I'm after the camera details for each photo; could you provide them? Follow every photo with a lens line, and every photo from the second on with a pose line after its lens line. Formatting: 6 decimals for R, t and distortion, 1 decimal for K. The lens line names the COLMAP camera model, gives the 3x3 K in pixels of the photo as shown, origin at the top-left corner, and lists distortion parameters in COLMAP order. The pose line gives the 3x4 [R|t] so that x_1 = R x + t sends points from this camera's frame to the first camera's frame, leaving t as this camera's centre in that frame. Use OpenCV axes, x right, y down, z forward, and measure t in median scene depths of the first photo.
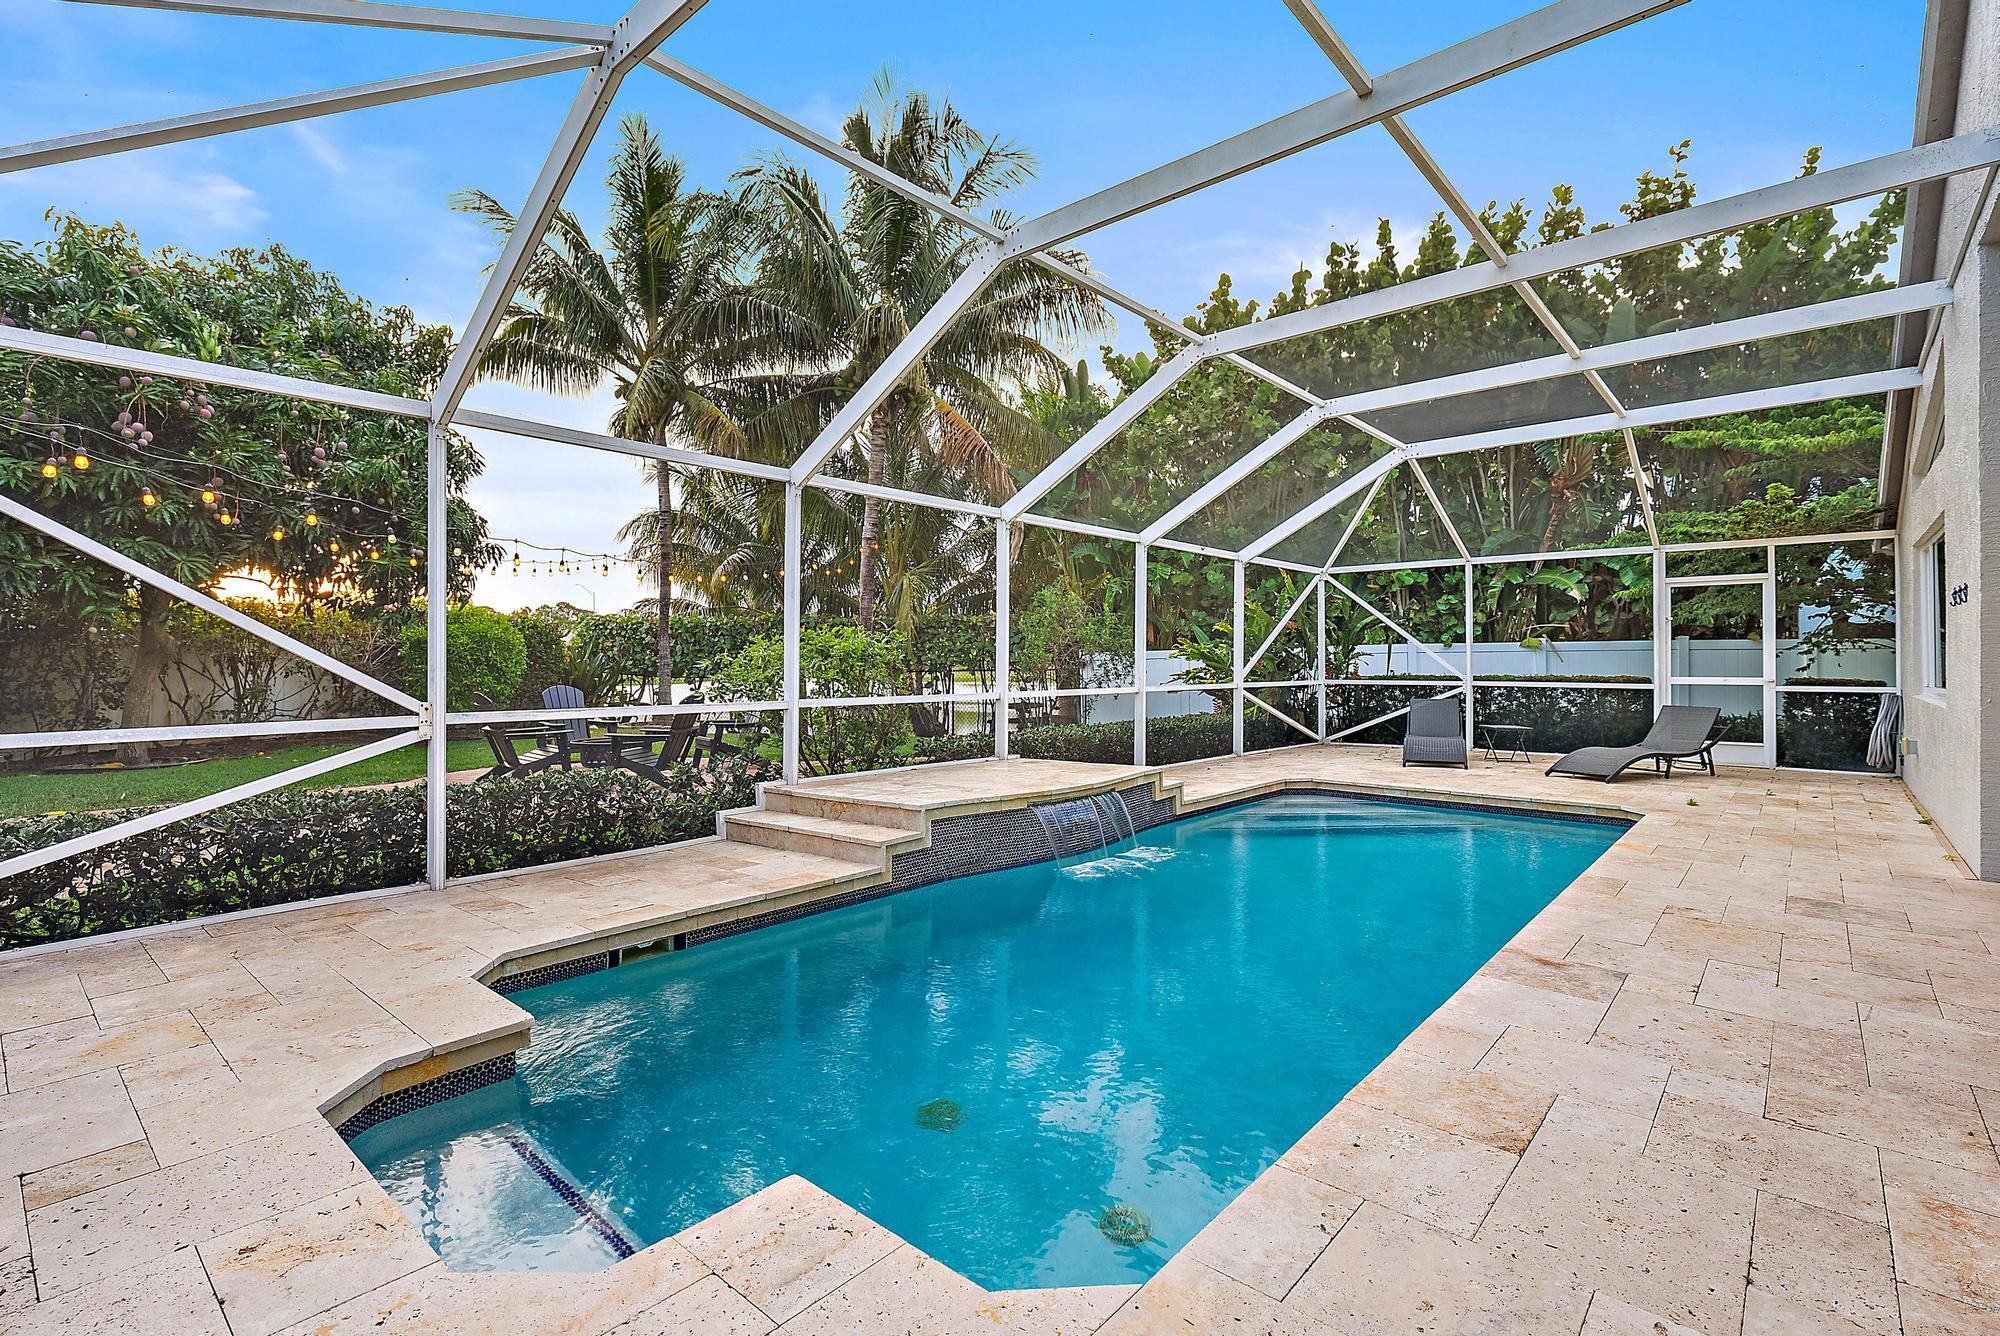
lens RADIAL K [[923.3, 0, 999.4], [0, 923.3, 648.1], [0, 0, 1]] dist [0.000852, 0.000987]
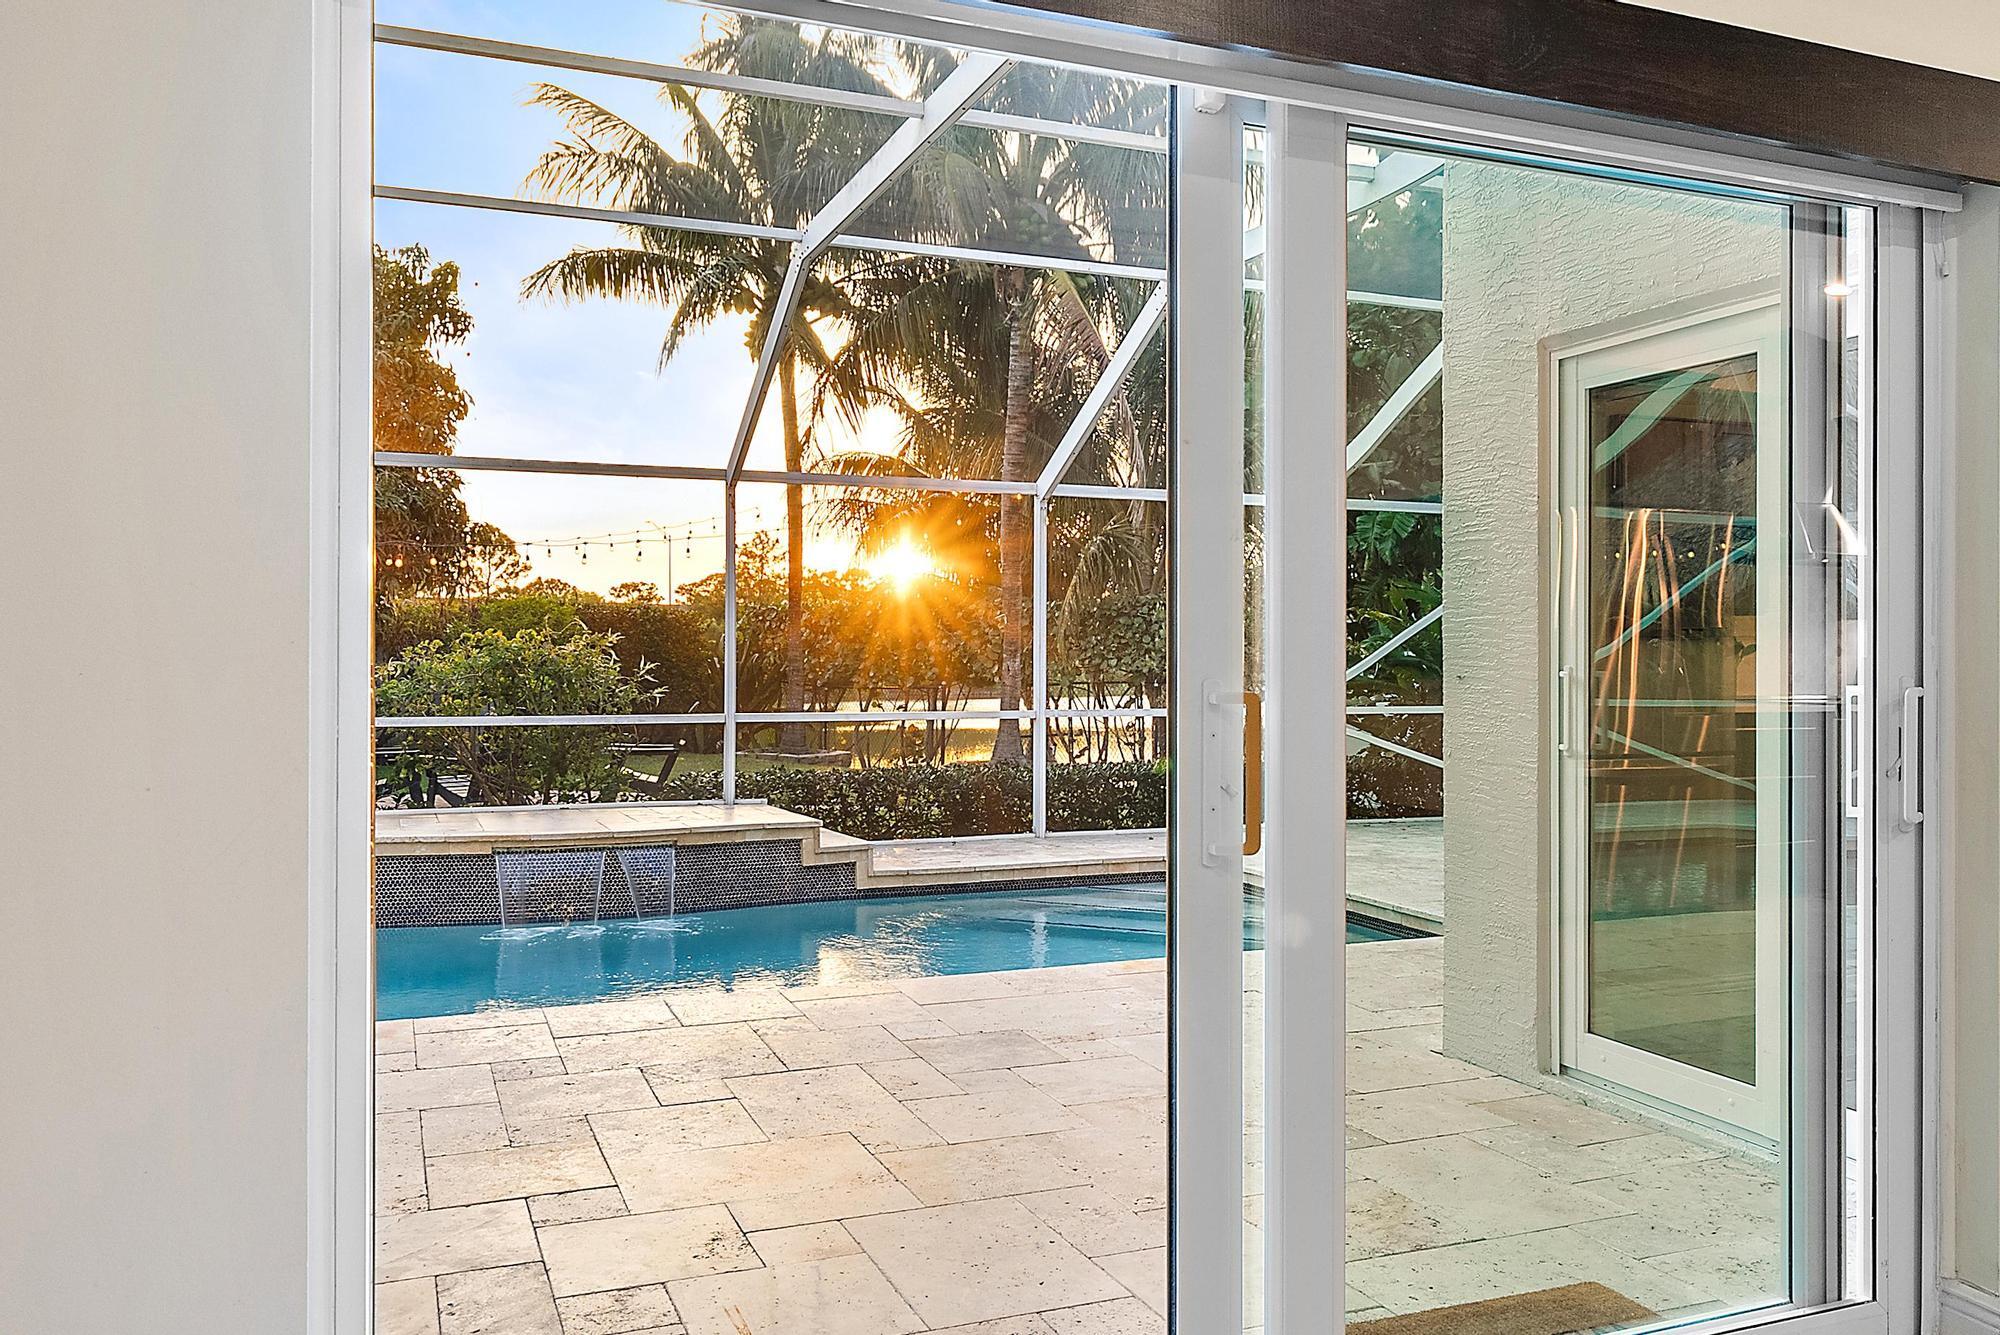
lens RADIAL K [[1568.5, 0, 1000.0], [0, 1568.5, 667.5], [0, 0, 1]] dist [-0.141005, -0.000195]
pose [[0.889711, 0.006169, -0.456482, 0.608835], [0.004057, 0.999762, 0.021418, -0.012307], [0.456506, -0.020908, 0.889475, -0.018310]]
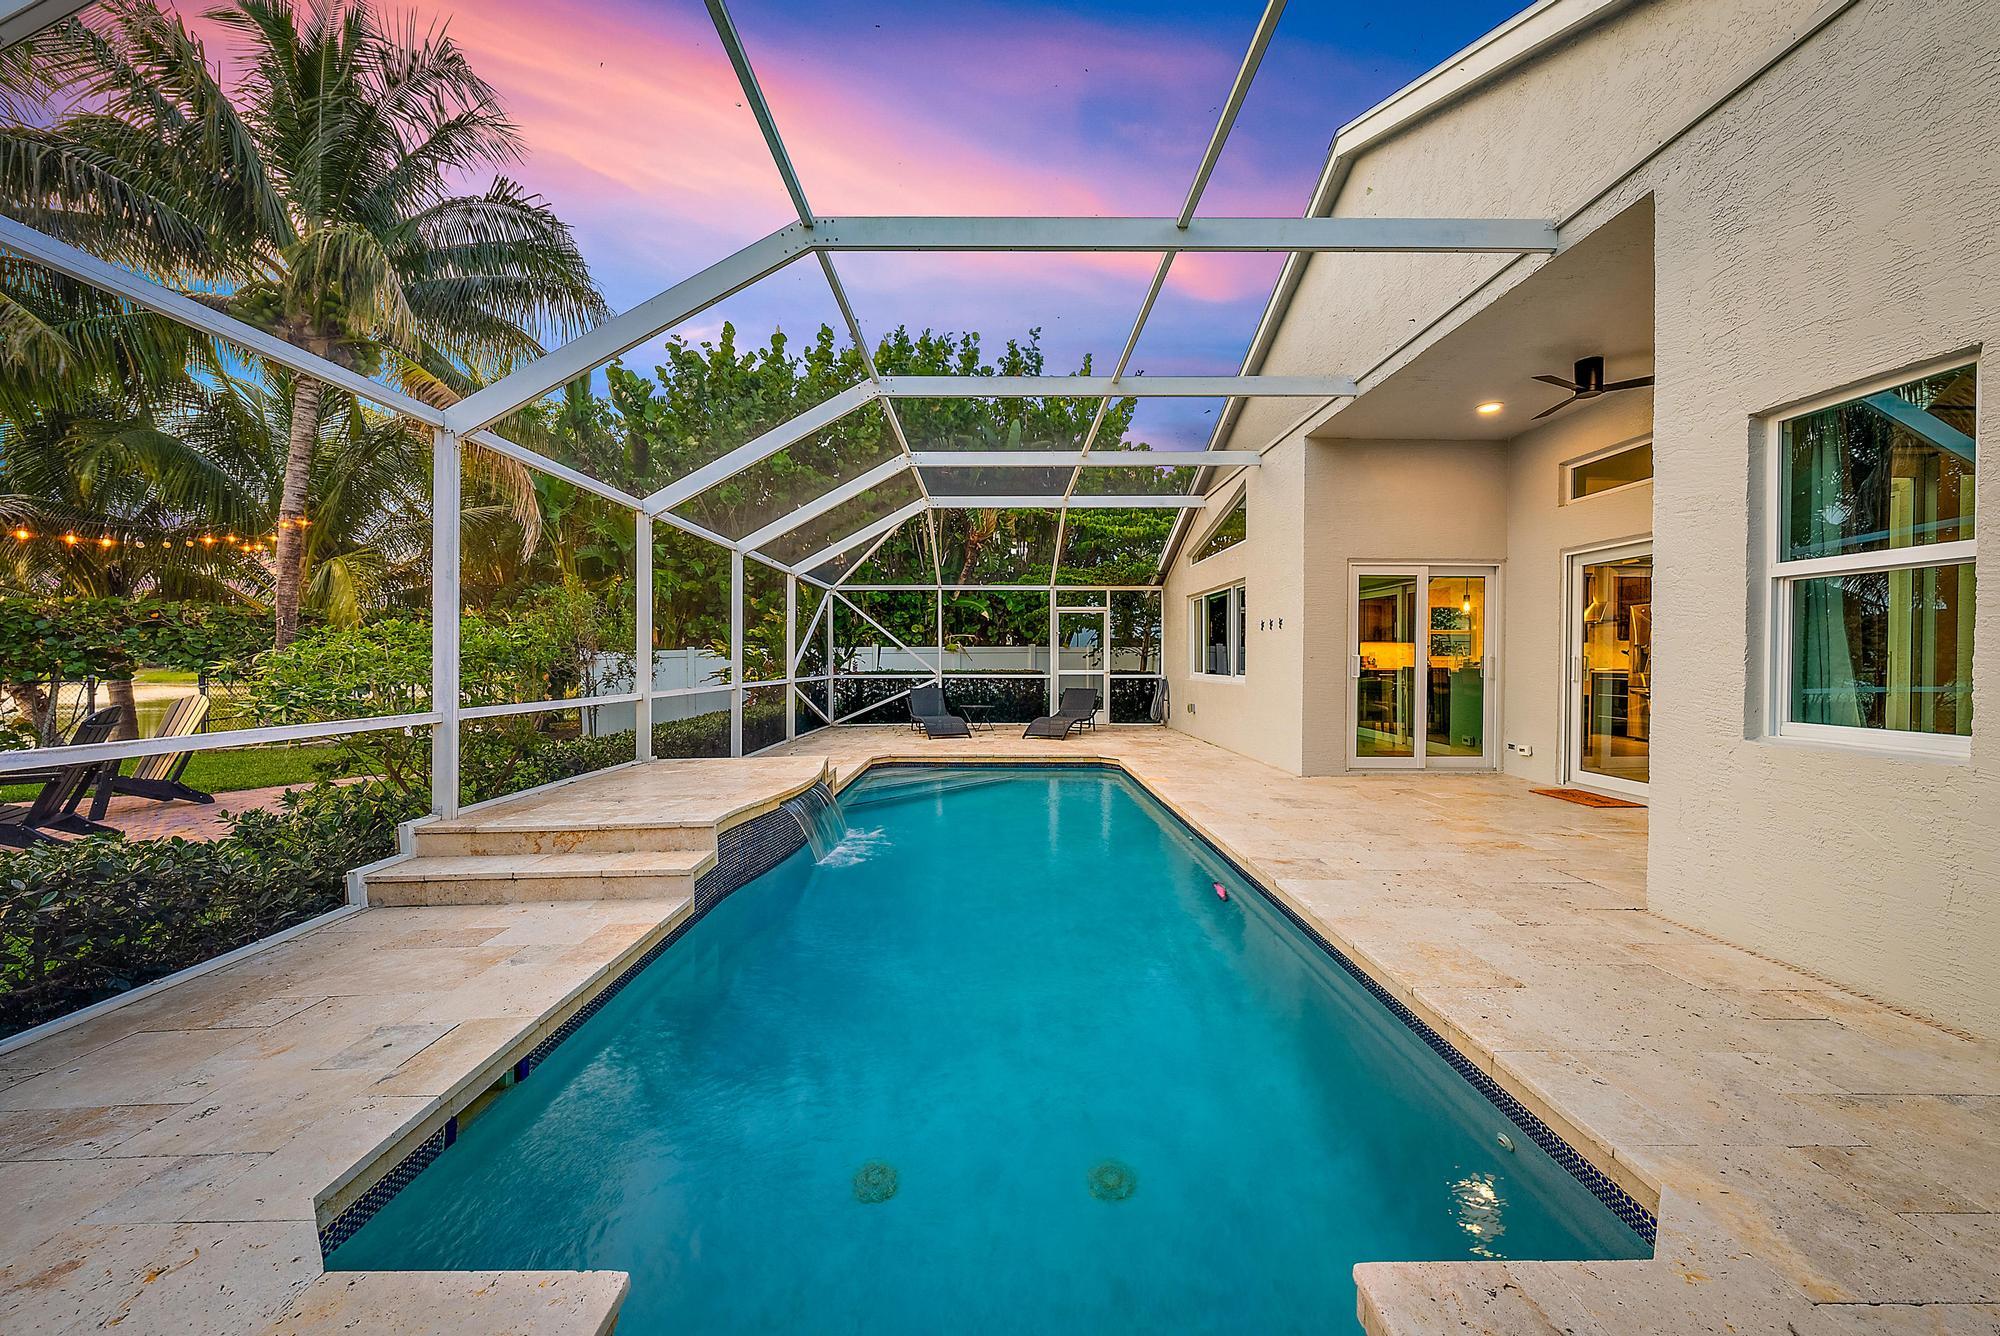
lens RADIAL K [[731.8, 0, 1004.9], [0, 731.8, 665.6], [0, 0, 1]] dist [0.000247, 0.000197]
pose [[0.744457, -0.005939, 0.667644, -0.181836], [-0.009266, 0.999772, 0.019225, 0.000672], [-0.667606, -0.020499, 0.744232, 0.142470]]
